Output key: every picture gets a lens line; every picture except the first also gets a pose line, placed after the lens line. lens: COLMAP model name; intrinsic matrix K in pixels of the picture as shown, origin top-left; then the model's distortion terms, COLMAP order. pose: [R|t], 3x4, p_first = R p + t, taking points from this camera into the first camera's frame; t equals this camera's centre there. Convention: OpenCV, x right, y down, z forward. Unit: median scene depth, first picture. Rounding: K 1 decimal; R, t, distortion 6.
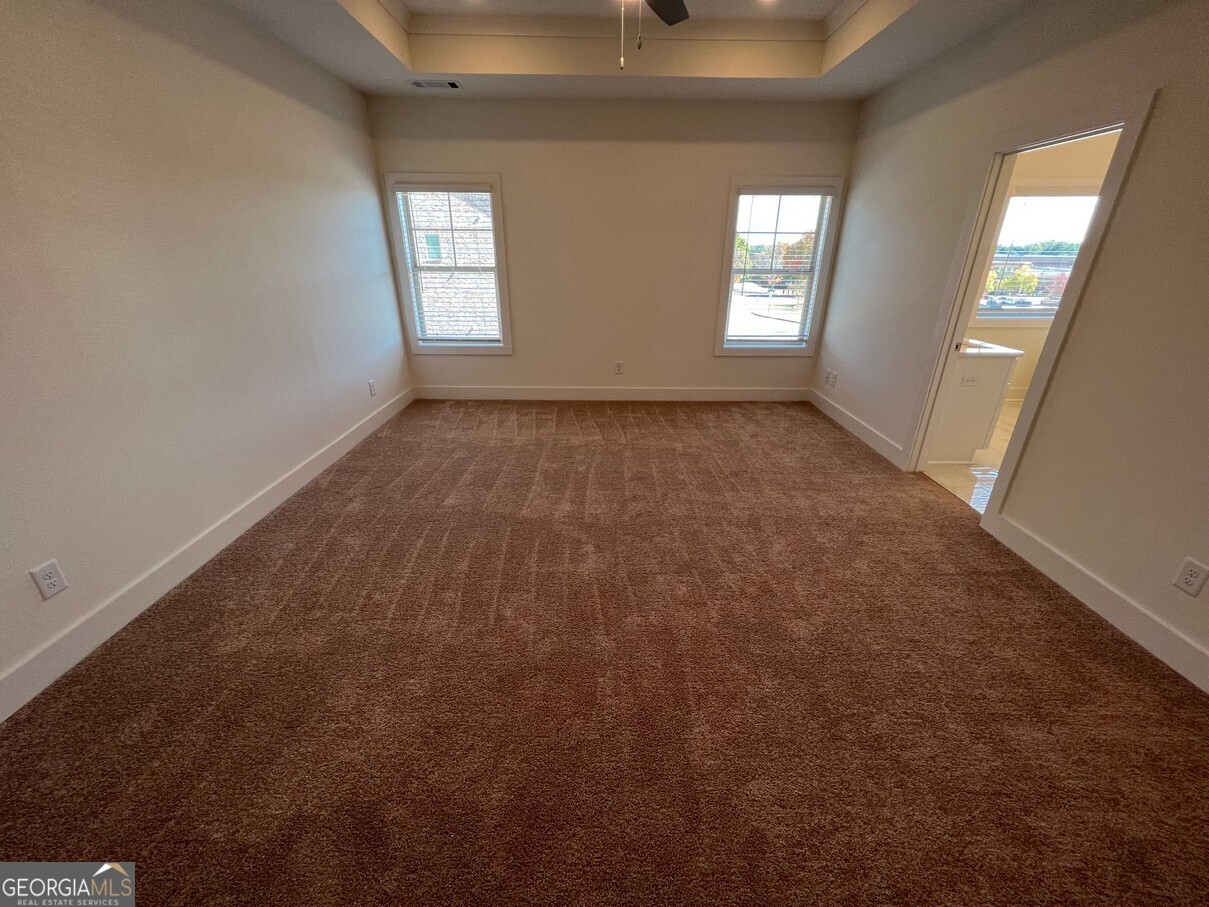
lens RADIAL K [[478.8, 0, 604.5], [0, 478.8, 453.5], [0, 0, 1]] dist [-0.000126, -0.000043]
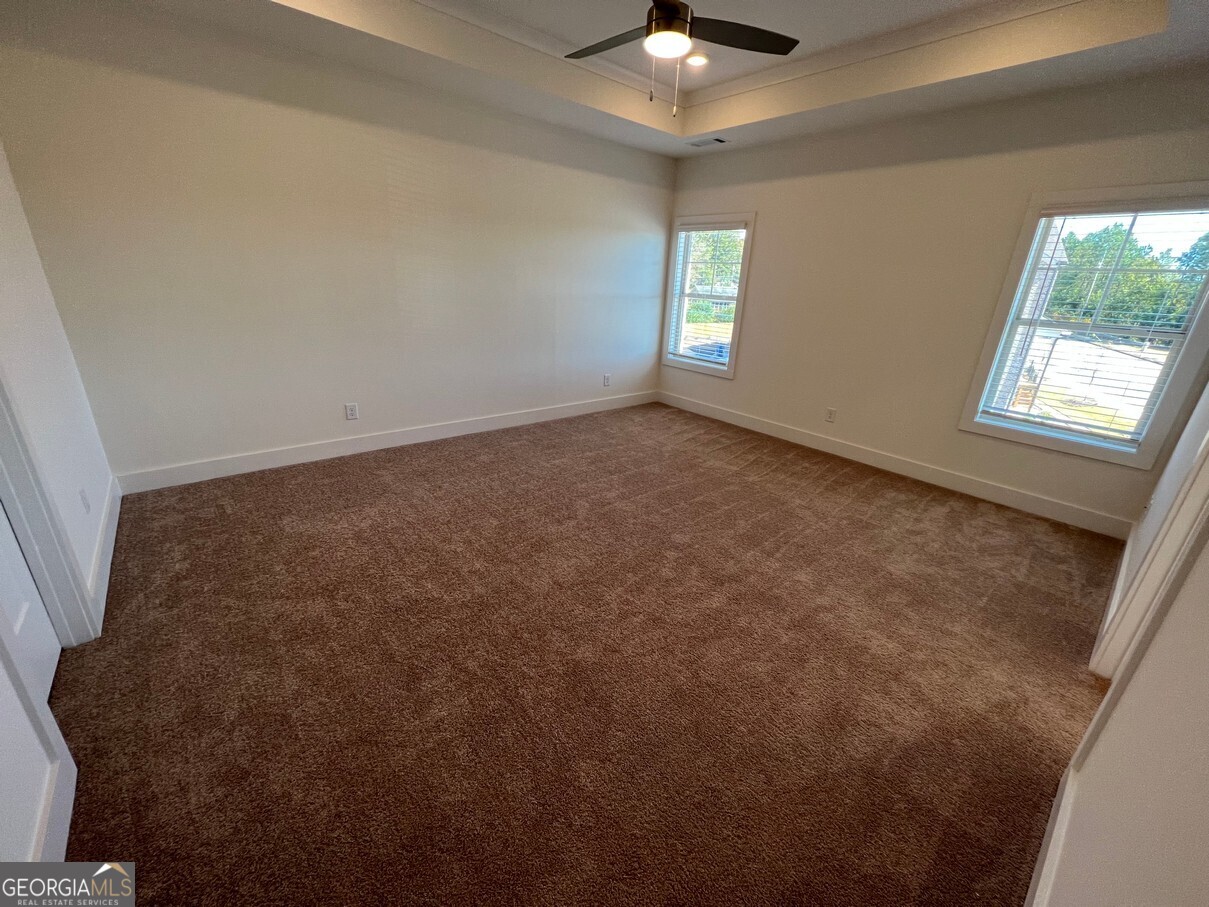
lens RADIAL K [[480.8, 0, 605.0], [0, 480.8, 454.4], [0, 0, 1]] dist [-0.001399, -0.000581]
pose [[0.645671, 0.287700, -0.707346, 0.462980], [-0.337521, 0.938436, 0.073599, -0.039978], [0.684974, 0.191223, 0.703025, 0.115354]]
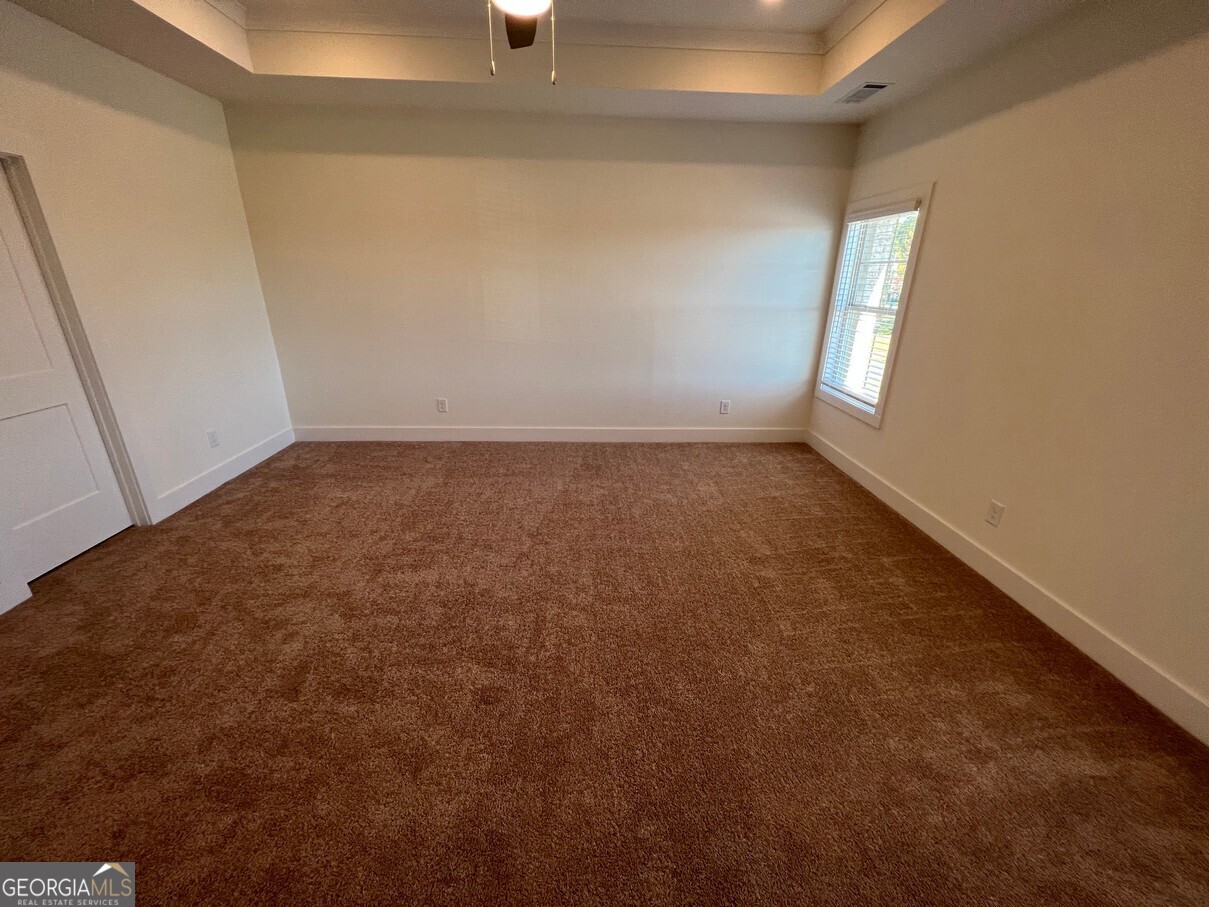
lens RADIAL K [[474.0, 0, 608.9], [0, 474.0, 457.4], [0, 0, 1]] dist [-0.000997, -0.000237]
pose [[0.045885, 0.352574, -0.934658, 0.528993], [-0.407072, 0.861034, 0.304817, -0.246514], [0.912243, 0.366487, 0.183031, 0.566397]]
